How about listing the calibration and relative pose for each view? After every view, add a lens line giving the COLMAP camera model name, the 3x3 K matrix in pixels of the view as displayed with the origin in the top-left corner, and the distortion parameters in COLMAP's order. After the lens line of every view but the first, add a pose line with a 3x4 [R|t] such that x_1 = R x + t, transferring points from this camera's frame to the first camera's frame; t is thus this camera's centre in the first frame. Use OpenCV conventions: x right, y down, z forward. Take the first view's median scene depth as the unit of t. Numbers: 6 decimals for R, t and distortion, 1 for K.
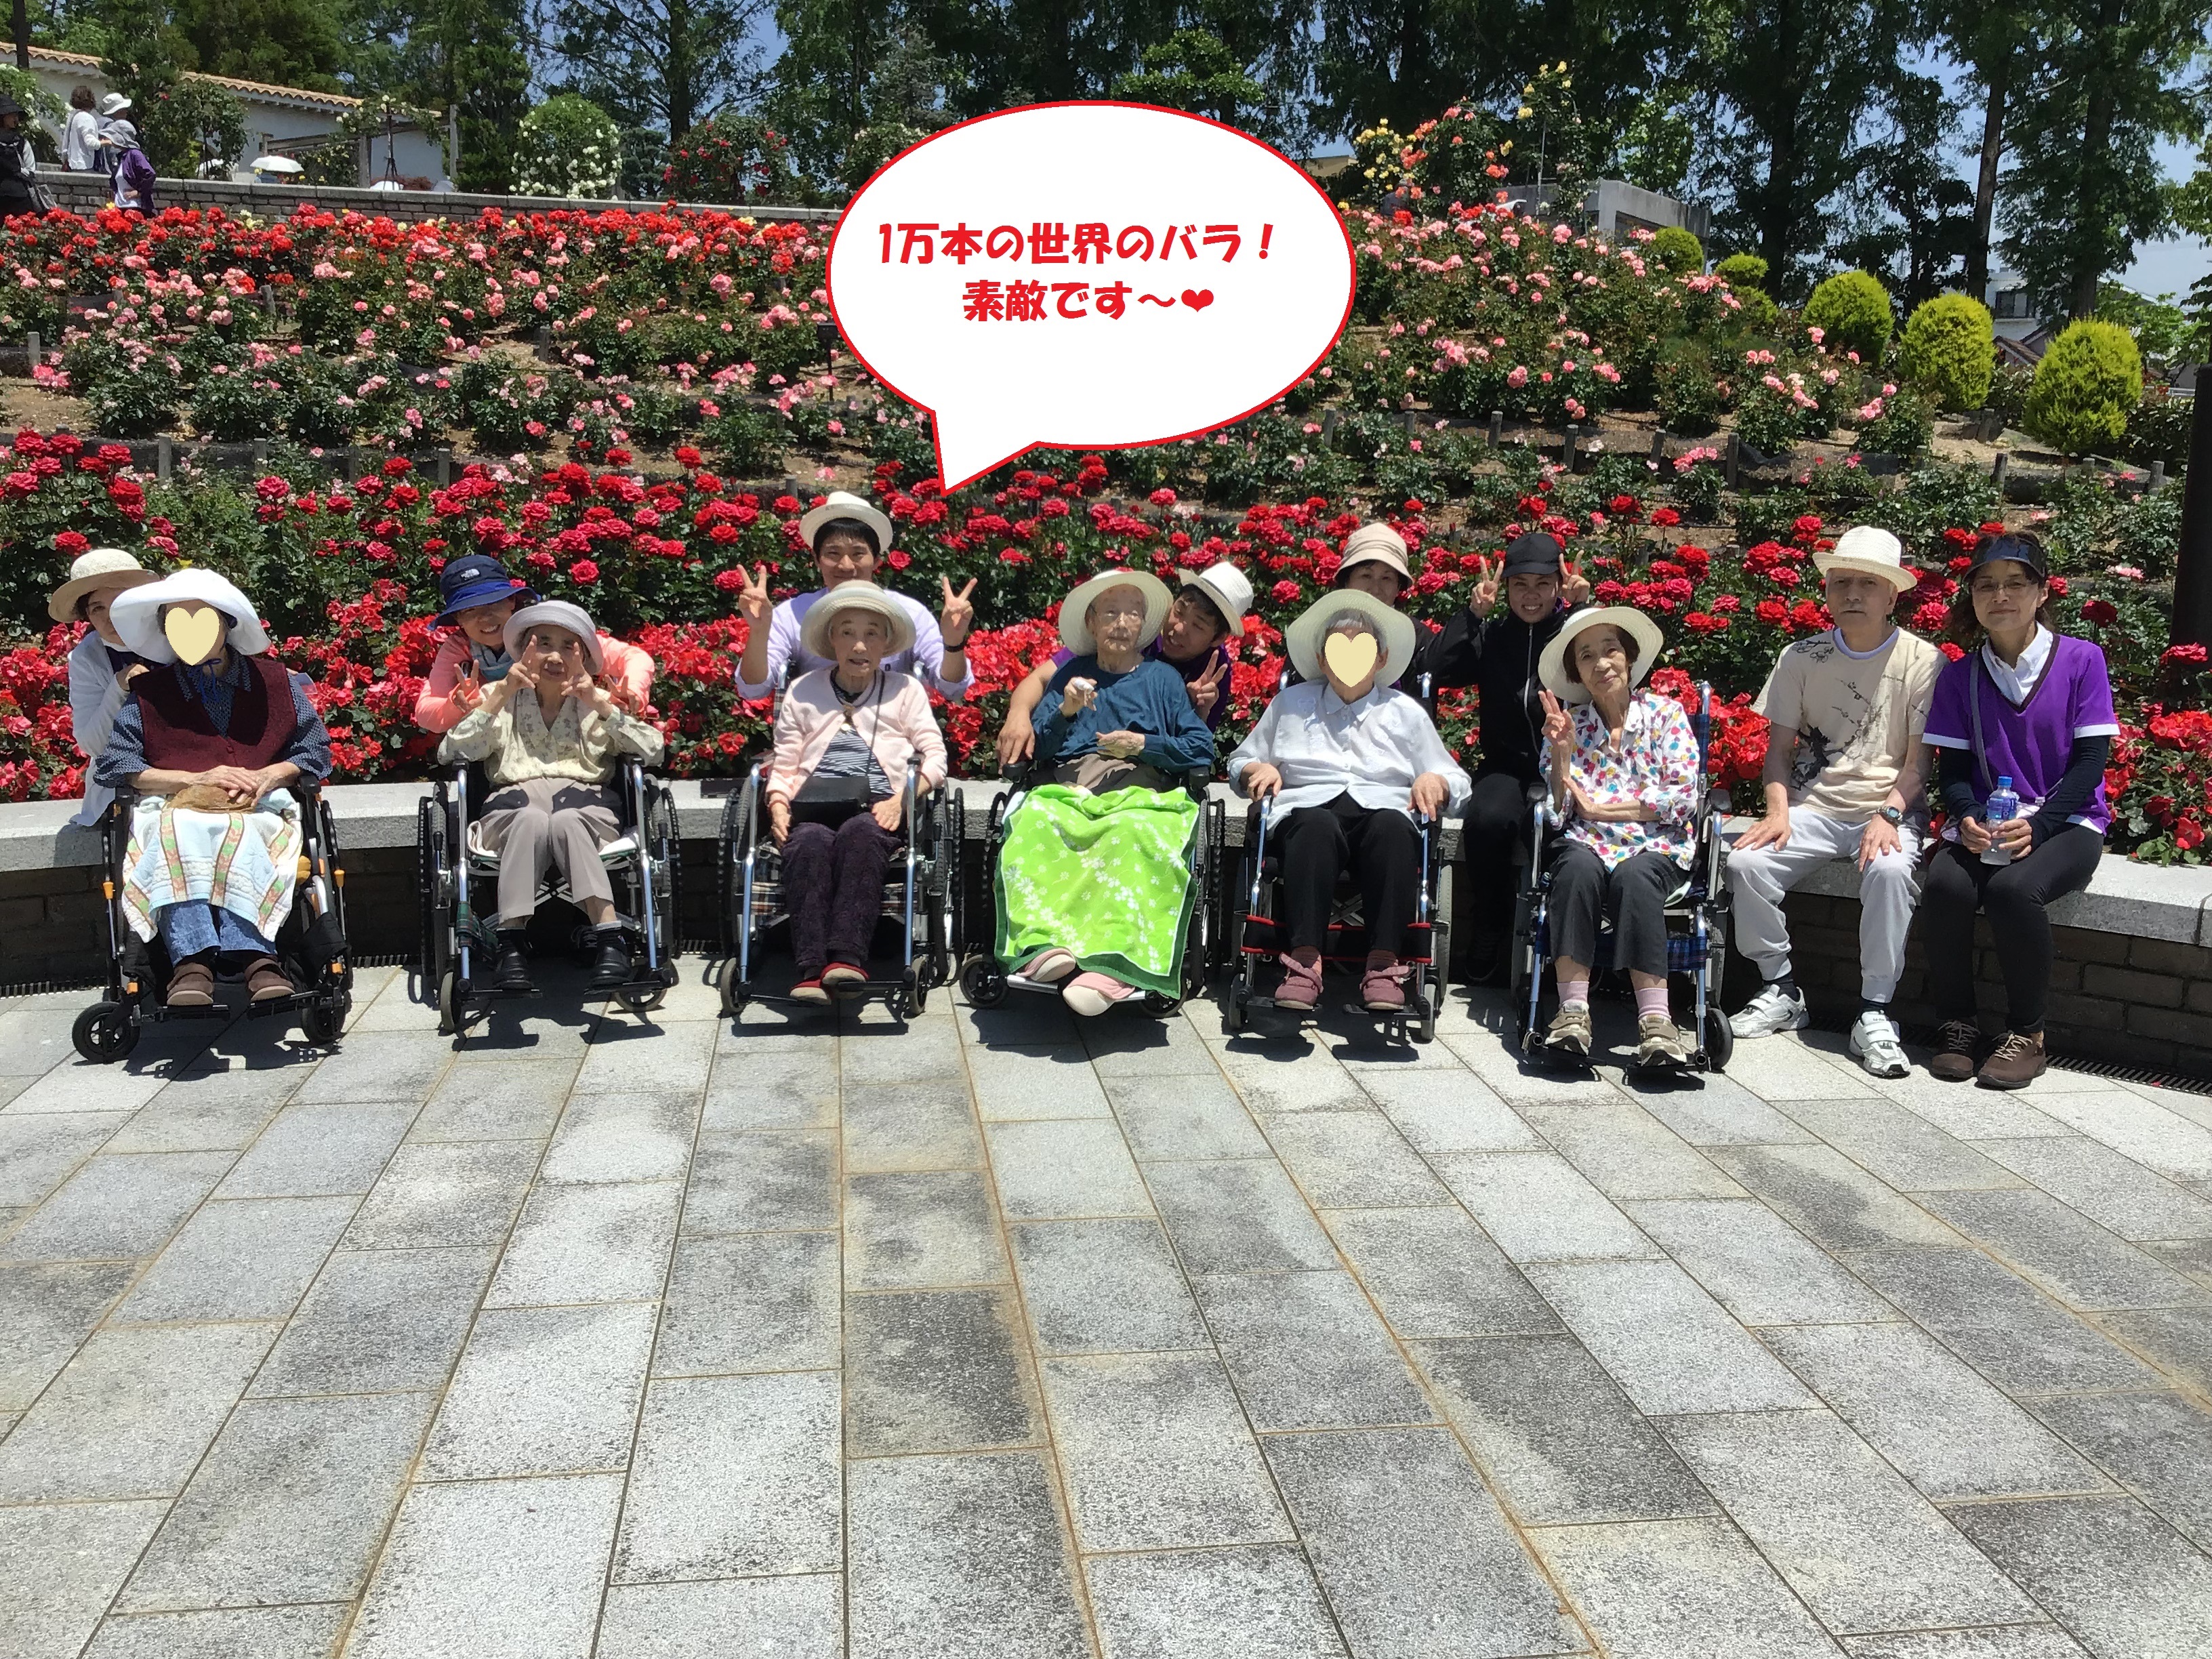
lens RADIAL K [[2024.3, 0, 1122.6], [0, 2024.3, 846.8], [0, 0, 1]] dist [0.105613, -0.247631]
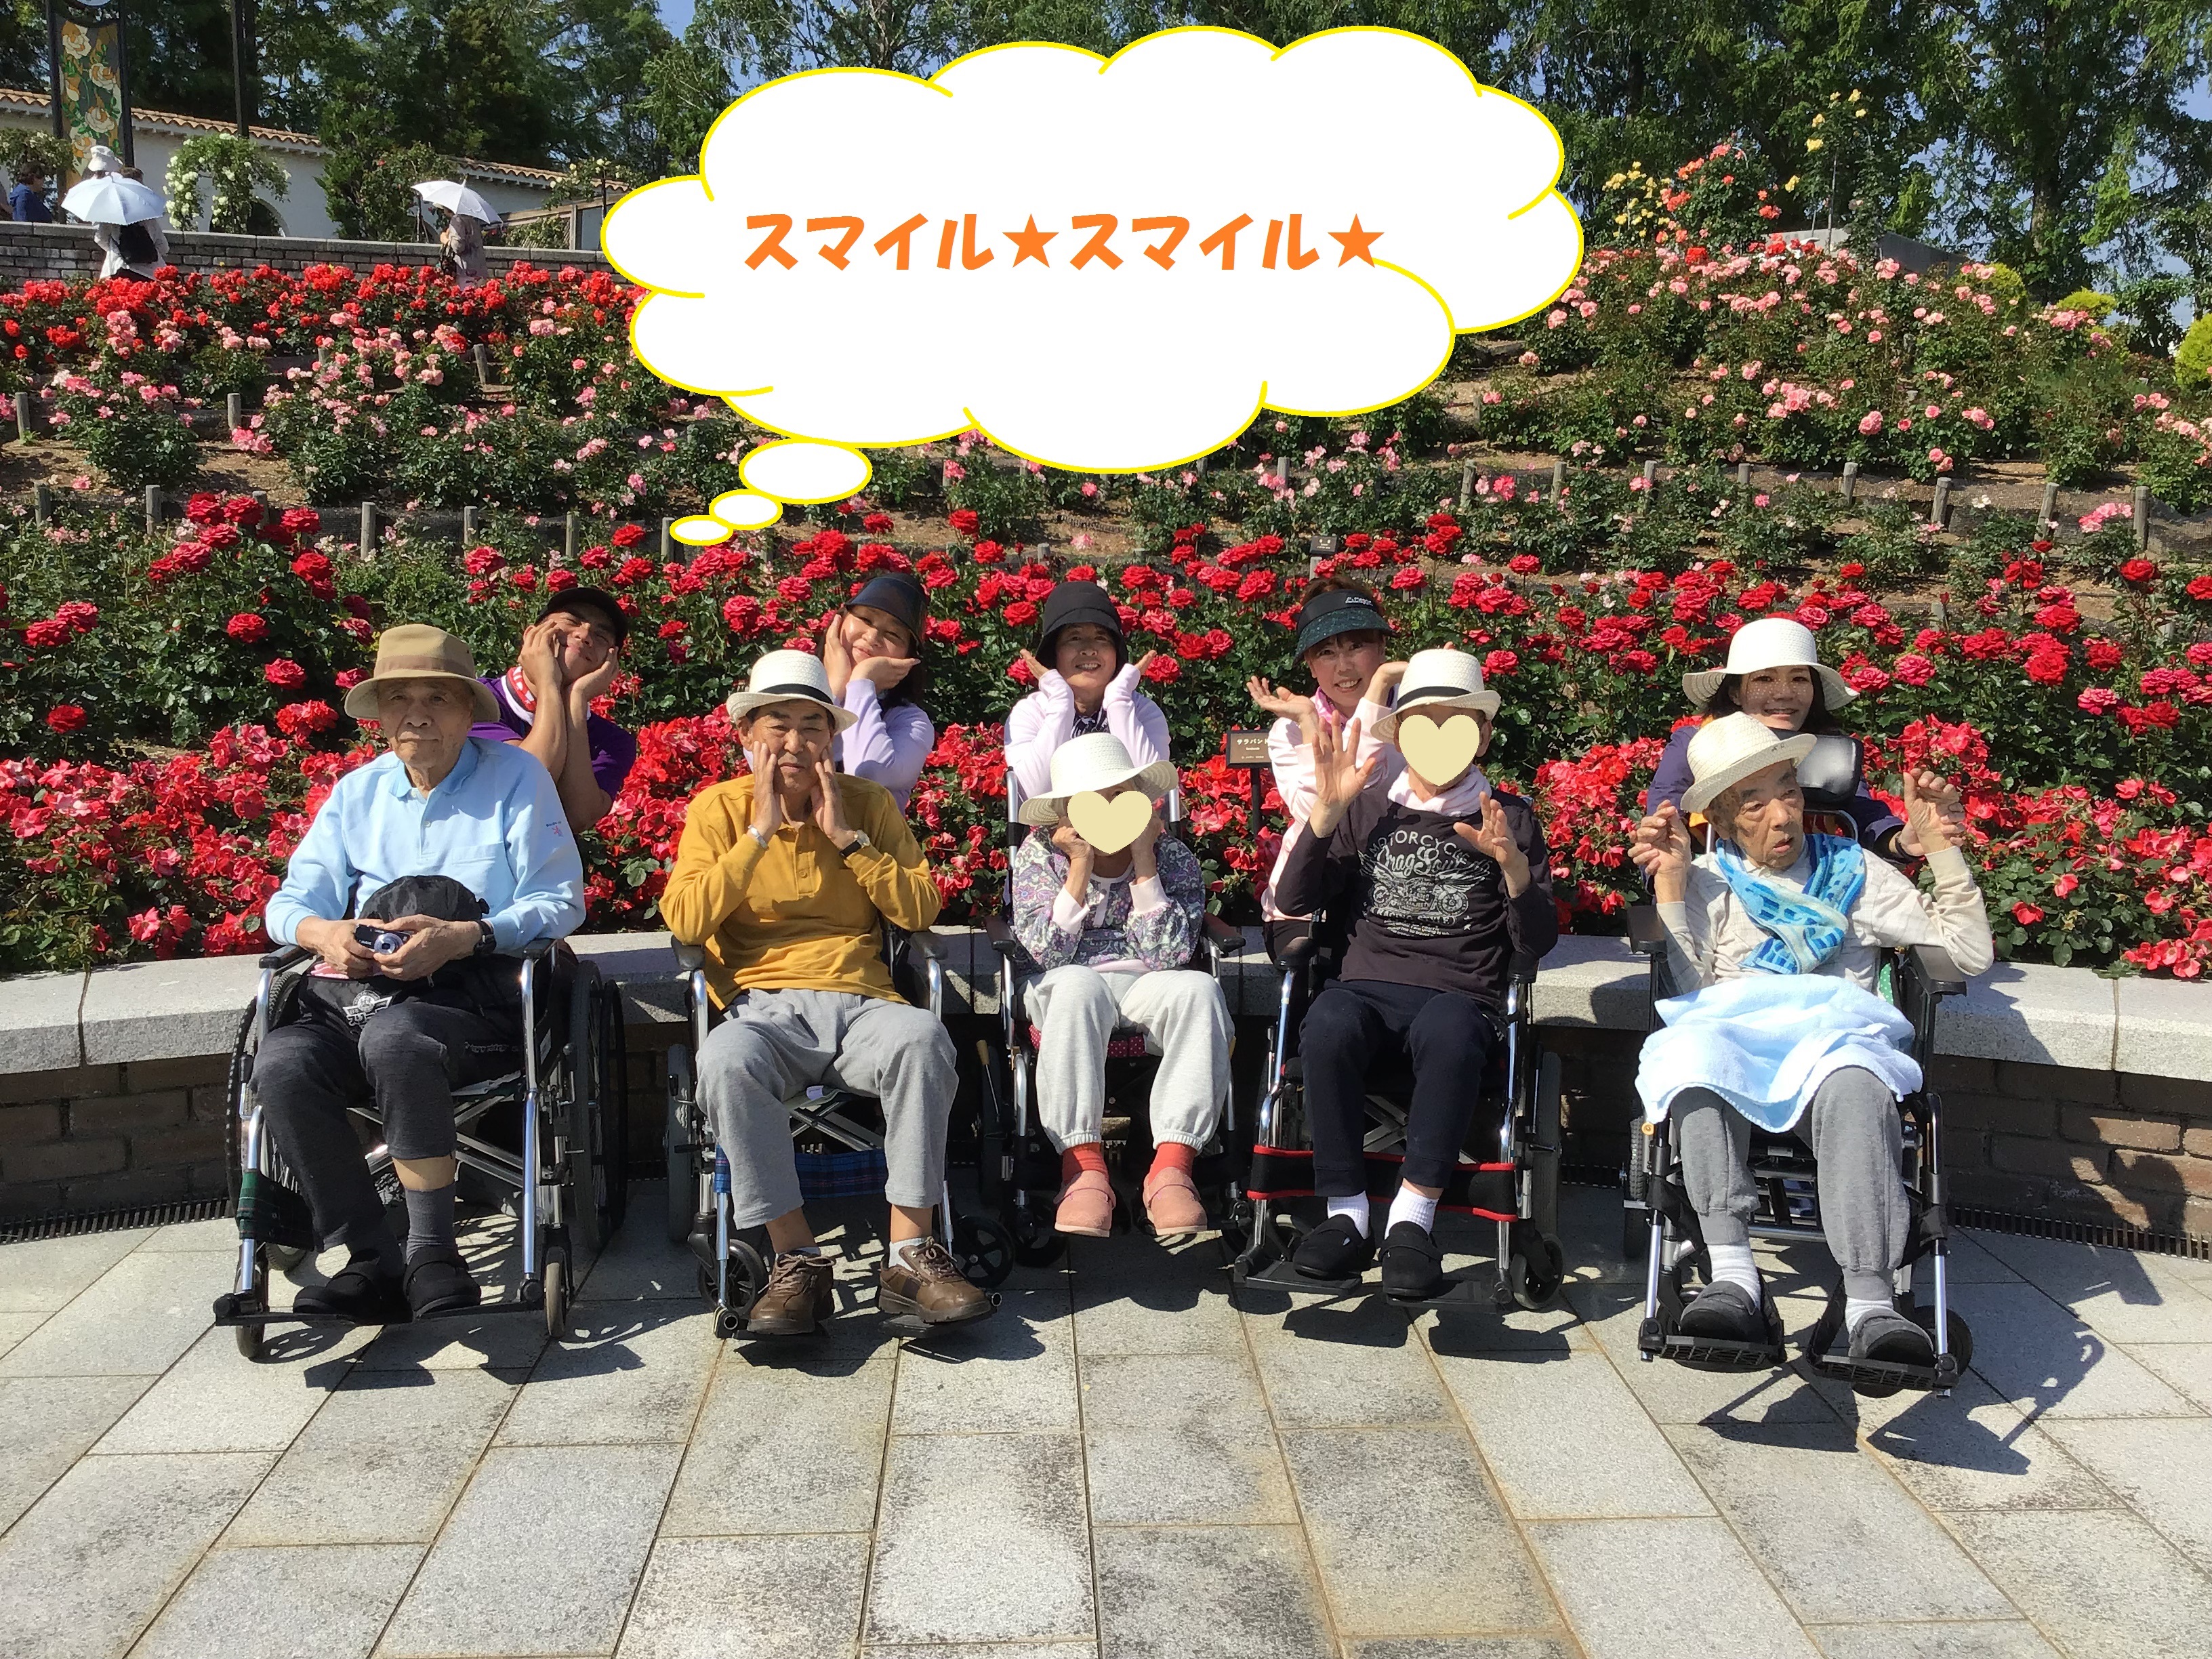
lens RADIAL K [[2006.0, 0, 1106.0], [0, 2006.0, 829.5], [0, 0, 1]] dist [0.098425, -0.212255]
pose [[0.995933, 0.007143, -0.089816, -0.052634], [-0.010693, 0.999178, -0.039103, -0.021434], [0.089463, 0.039904, 0.995190, 0.122292]]
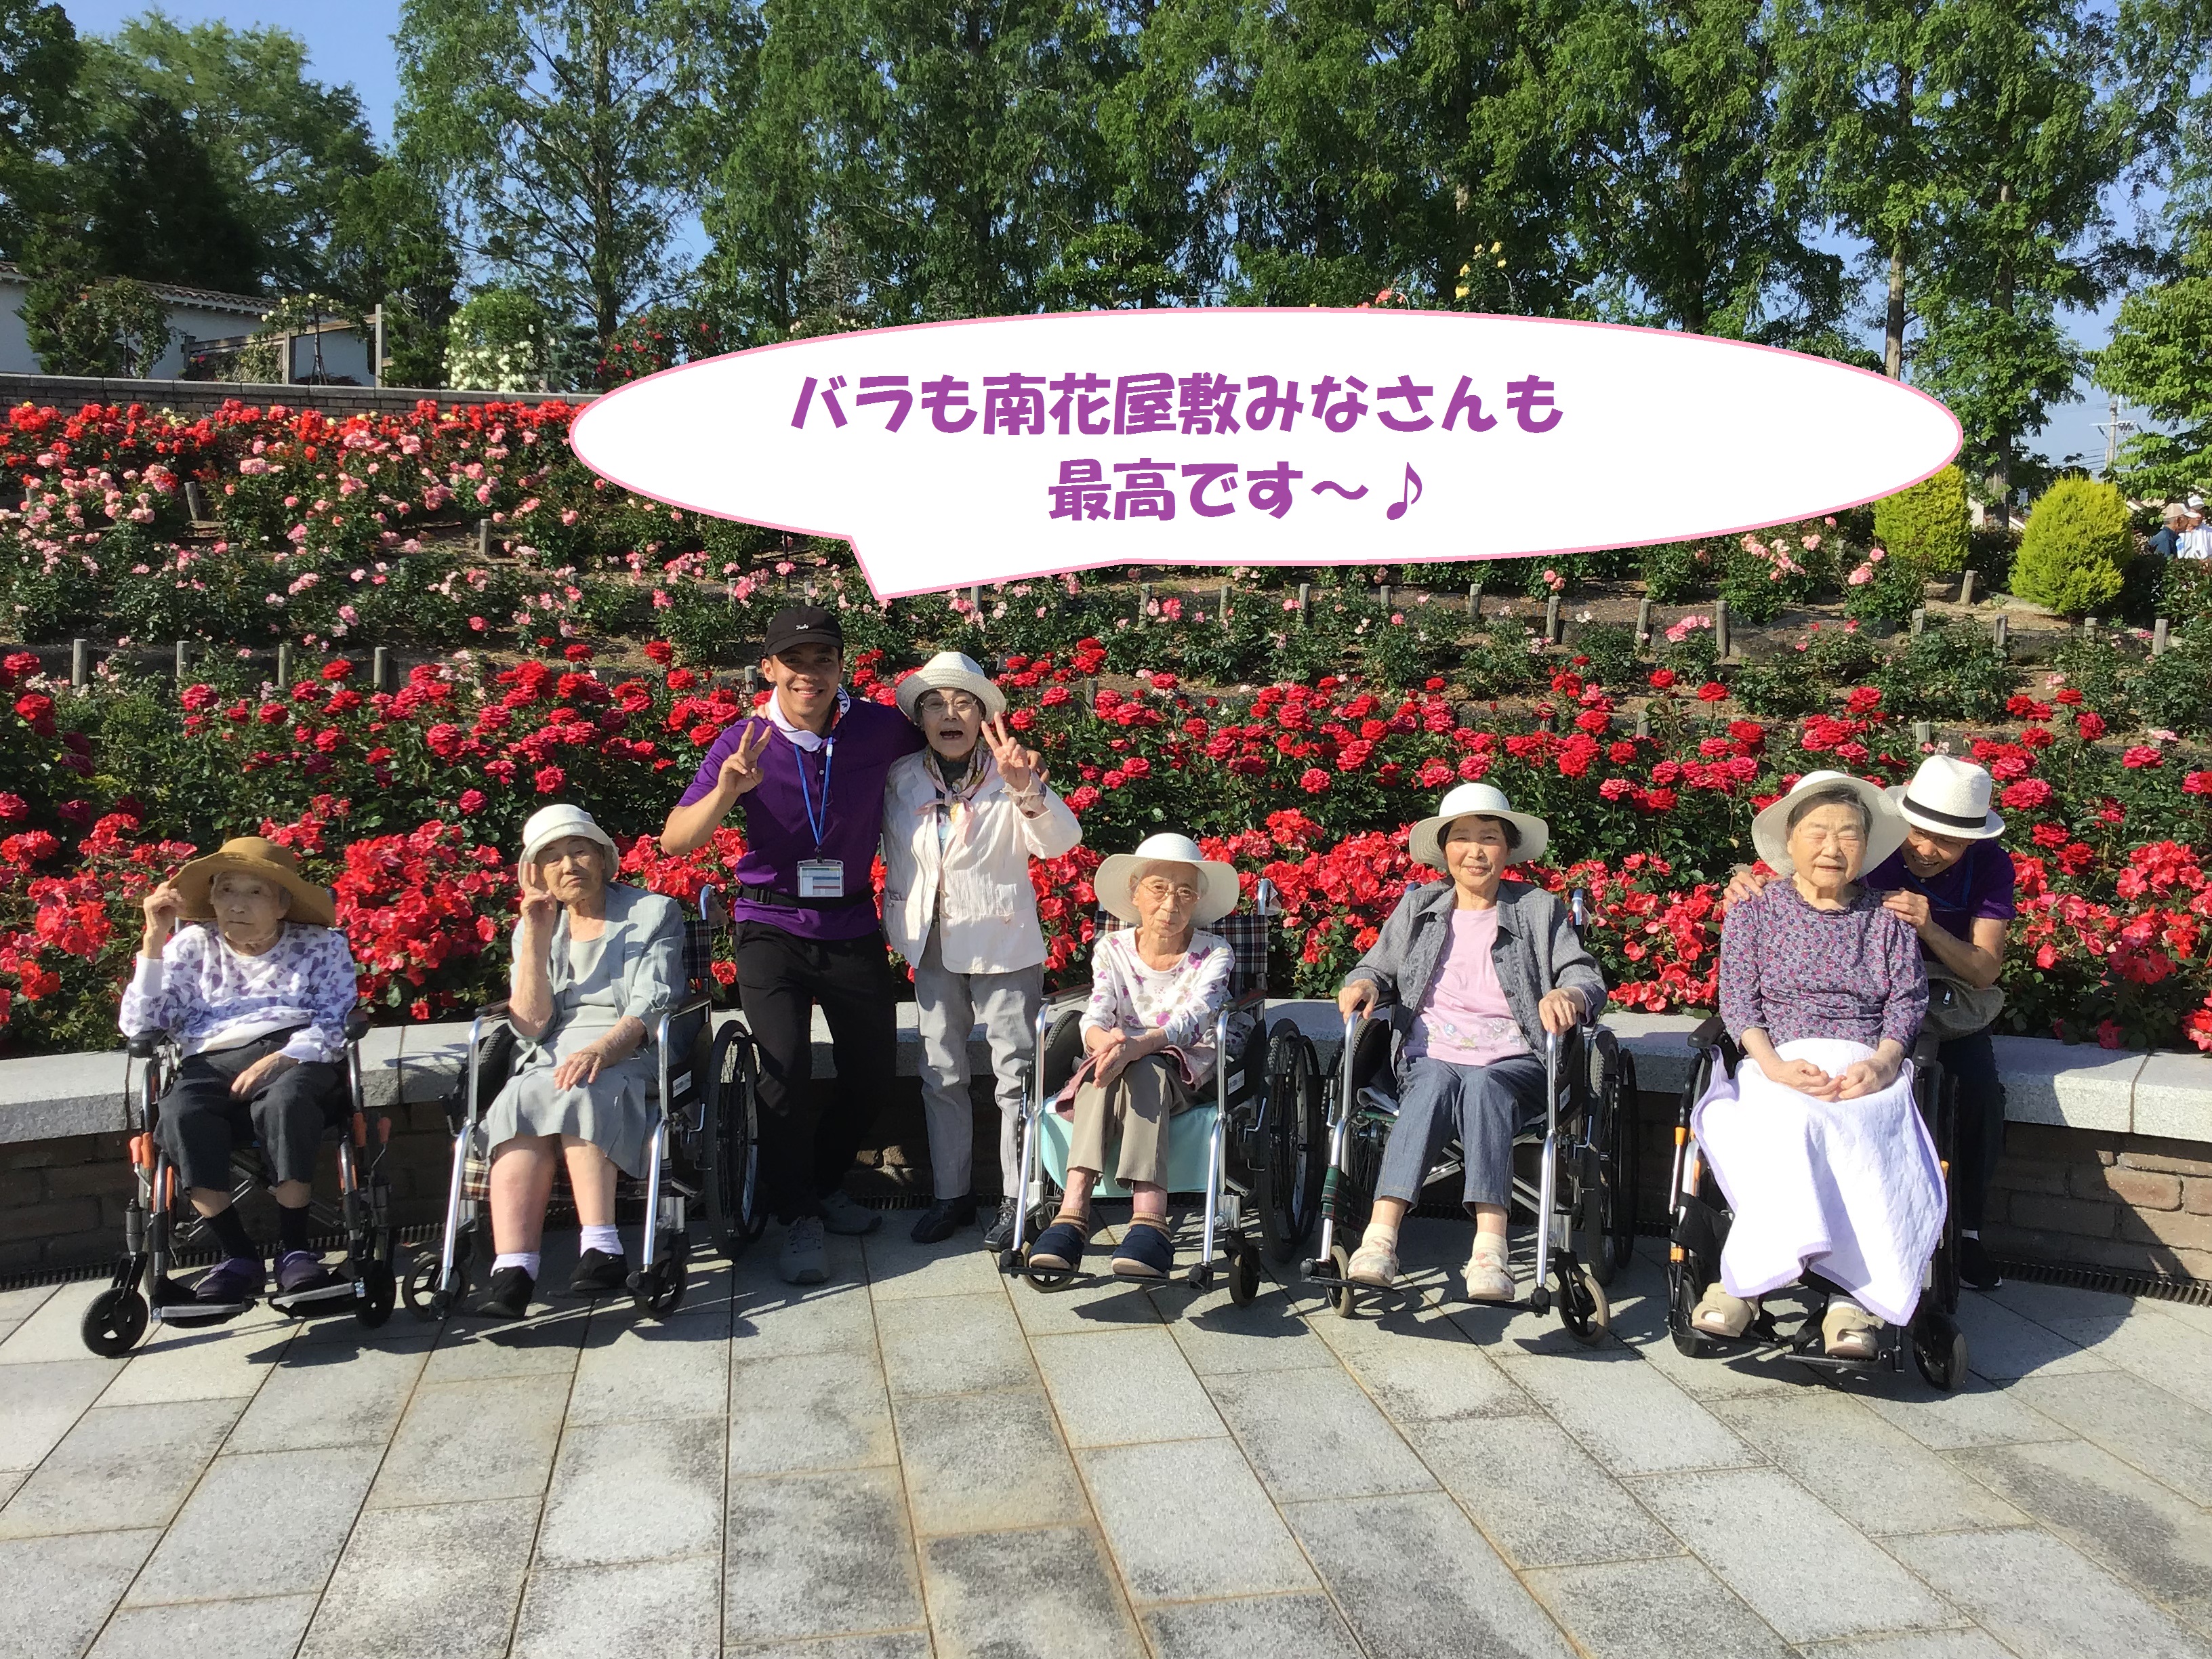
lens RADIAL K [[2006.0, 0, 1106.0], [0, 2006.0, 829.5], [0, 0, 1]] dist [0.098425, -0.212255]
pose [[0.999112, -0.025468, 0.033565, -0.028112], [0.028449, 0.995393, -0.091558, -0.014105], [-0.031079, 0.092431, 0.995234, 0.060489]]
